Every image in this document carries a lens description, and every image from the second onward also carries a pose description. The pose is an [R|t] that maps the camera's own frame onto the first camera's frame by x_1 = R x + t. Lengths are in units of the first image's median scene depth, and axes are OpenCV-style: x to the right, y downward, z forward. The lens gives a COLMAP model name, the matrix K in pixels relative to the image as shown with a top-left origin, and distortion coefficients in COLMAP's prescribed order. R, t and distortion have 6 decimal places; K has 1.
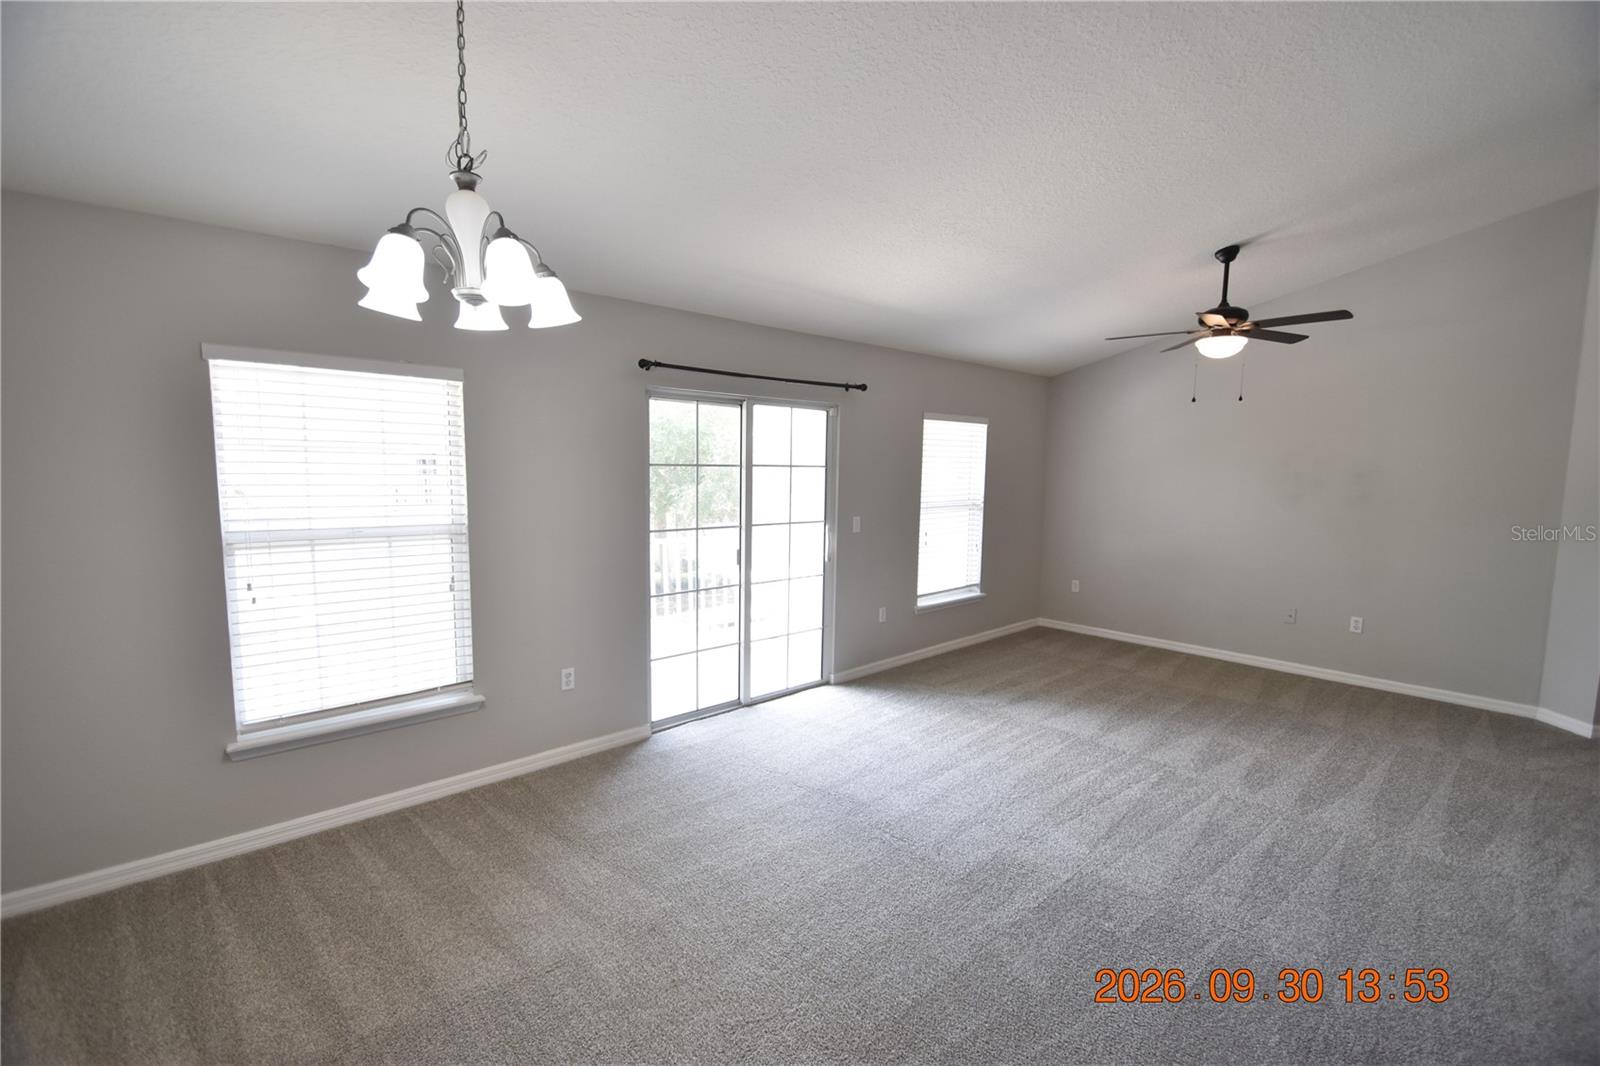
lens RADIAL K [[699.3, 0, 791.4], [0, 699.3, 539.4], [0, 0, 1]] dist [0.019904, -0.020983]
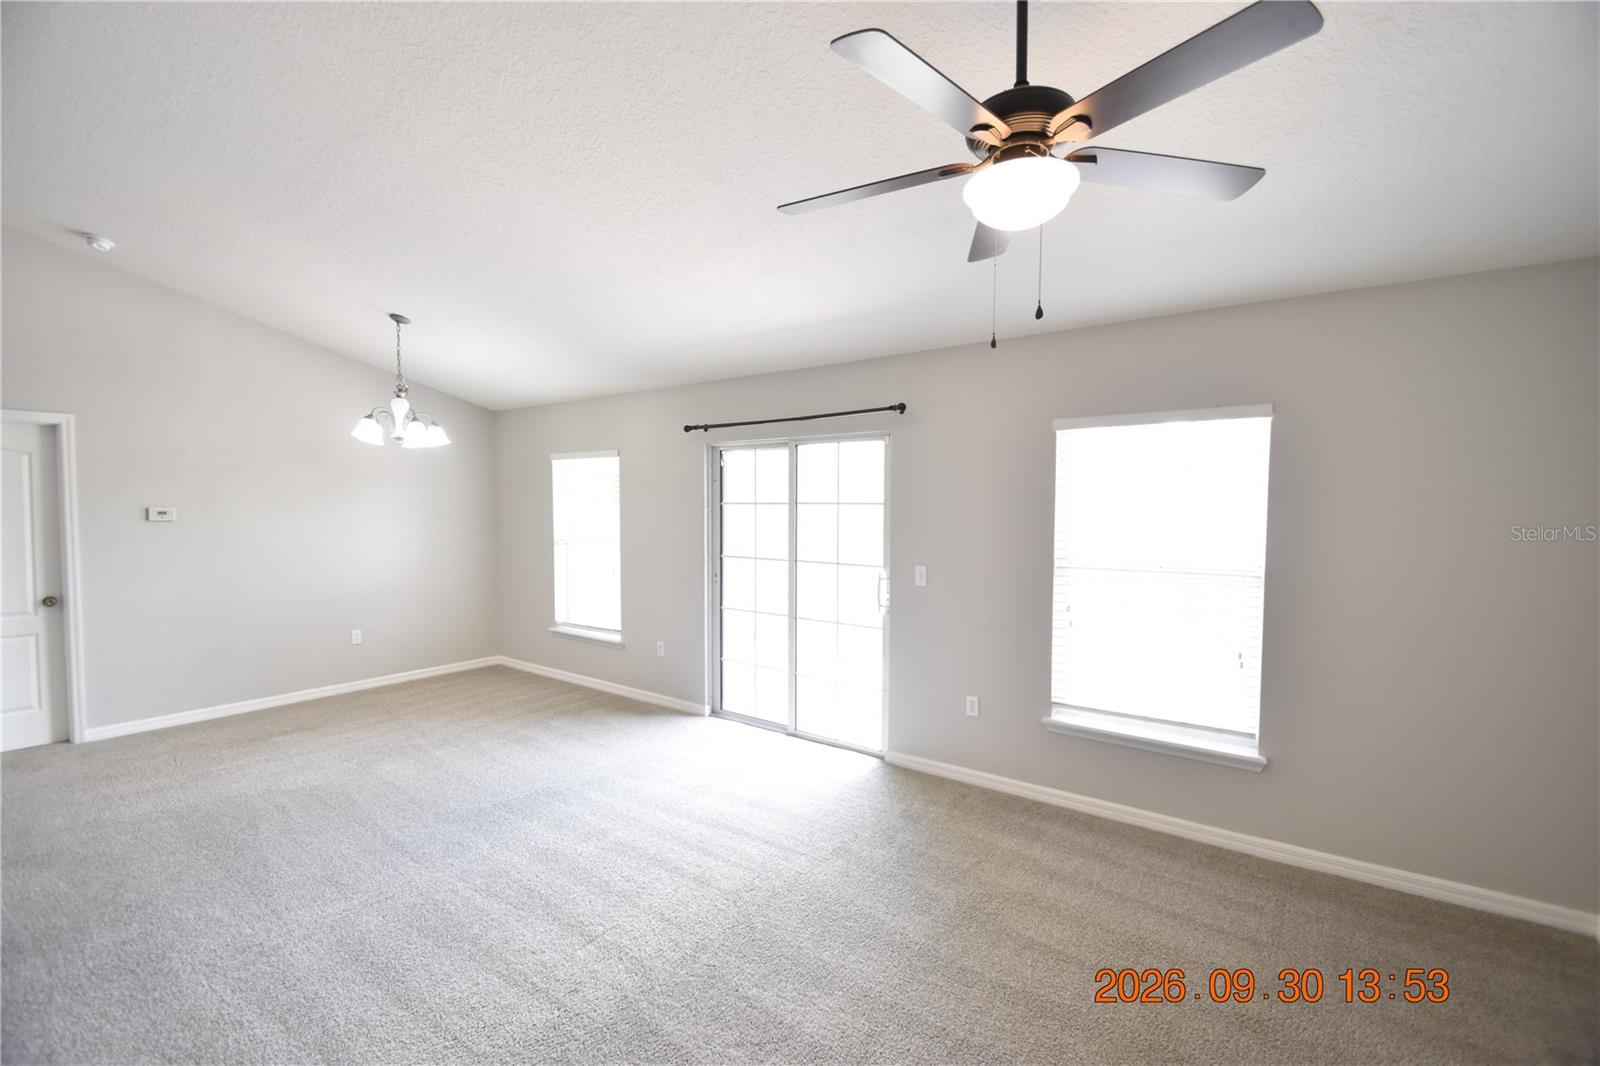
lens RADIAL K [[637.3, 0, 800.0], [0, 637.3, 533.0], [0, 0, 1]] dist [-0.001741, 0.000001]
pose [[0.237225, 0.035132, -0.970819, 0.831881], [-0.098976, 0.995020, 0.011822, -0.070519], [0.966400, 0.093284, 0.239520, 0.750488]]
